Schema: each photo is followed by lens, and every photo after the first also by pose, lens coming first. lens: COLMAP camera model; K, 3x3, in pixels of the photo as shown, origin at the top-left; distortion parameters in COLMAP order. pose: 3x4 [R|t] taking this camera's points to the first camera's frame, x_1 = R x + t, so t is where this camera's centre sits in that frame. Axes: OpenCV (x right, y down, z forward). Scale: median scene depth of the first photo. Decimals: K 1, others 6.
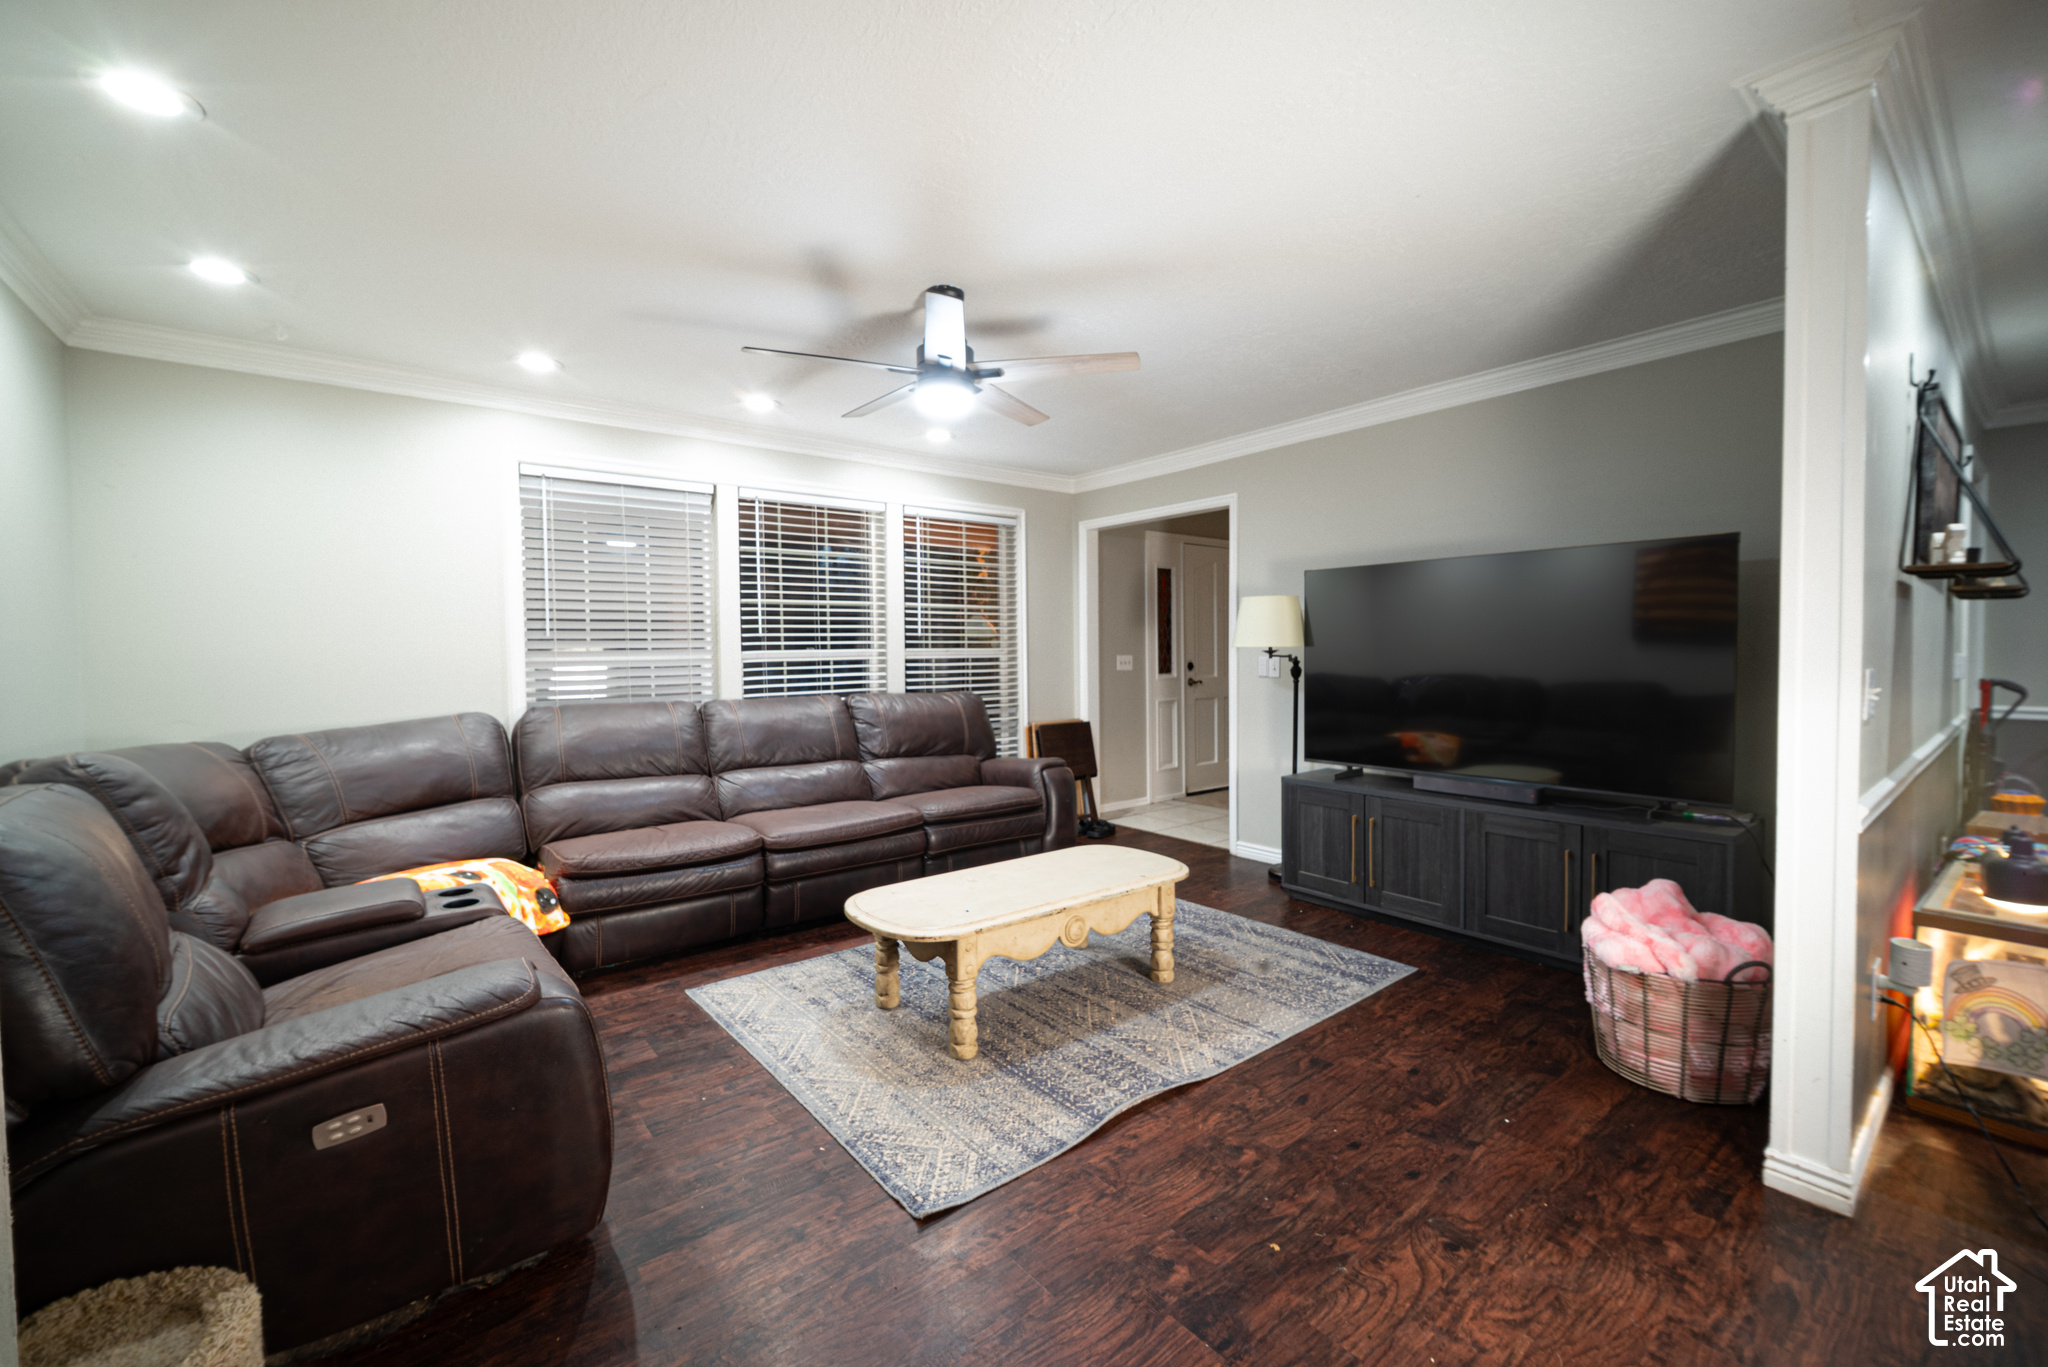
lens RADIAL K [[830.9, 0, 1025.5], [0, 830.9, 682.5], [0, 0, 1]] dist [-0.012649, -0.000227]
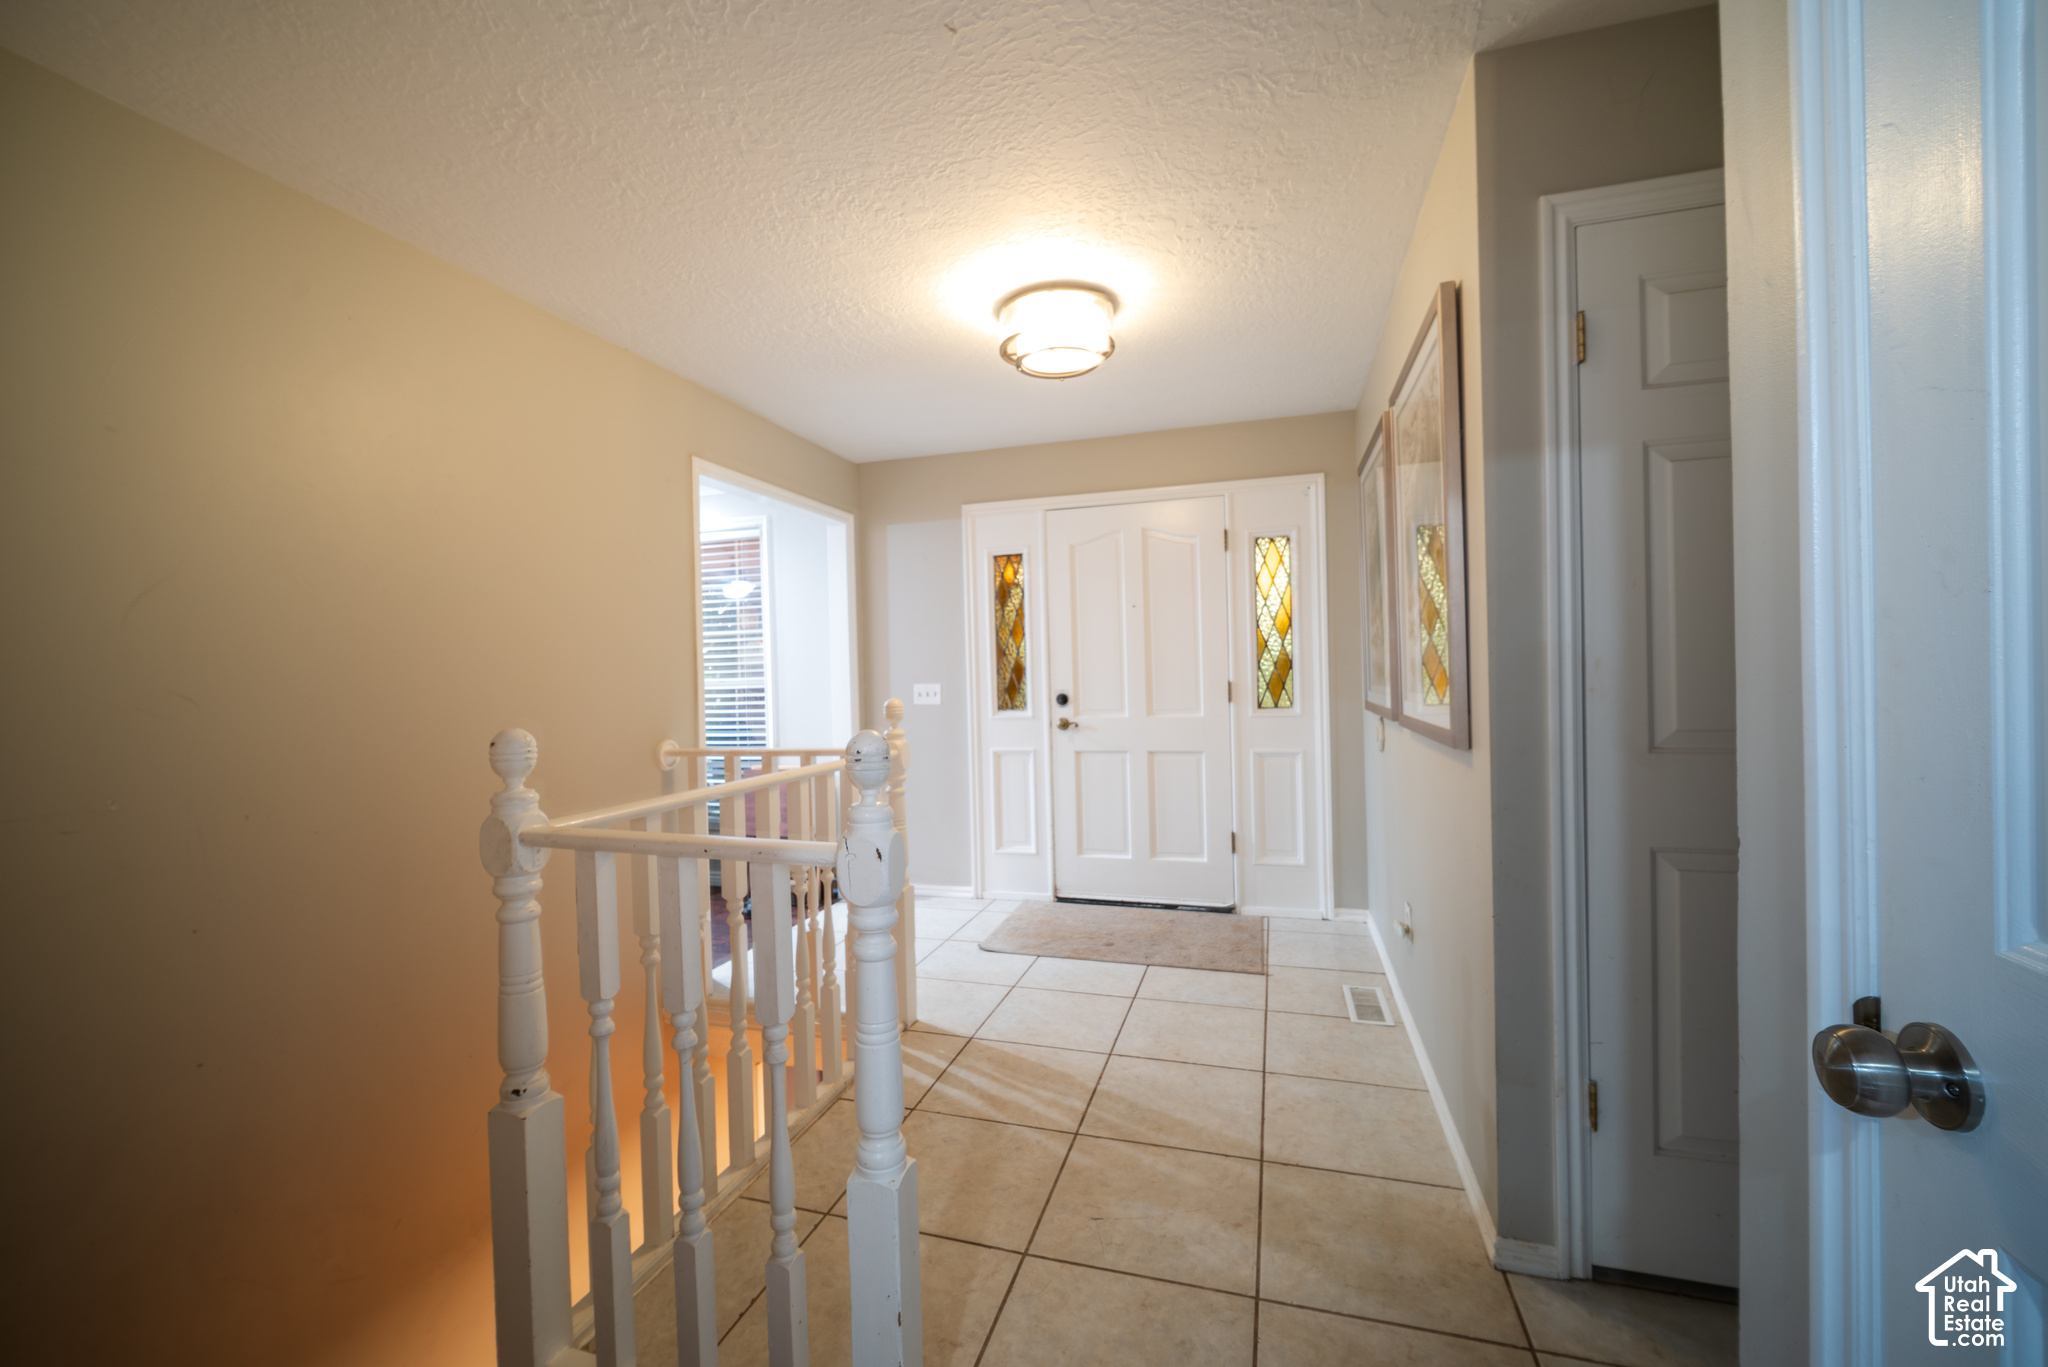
lens RADIAL K [[830.9, 0, 1022.4], [0, 830.9, 679.1], [0, 0, 1]] dist [-0.012649, -0.000227]
pose [[0.569080, 0.001154, -0.822281, 0.757815], [-0.011529, 0.999912, -0.006576, -0.033069], [0.822201, 0.013223, 0.569044, 0.652346]]
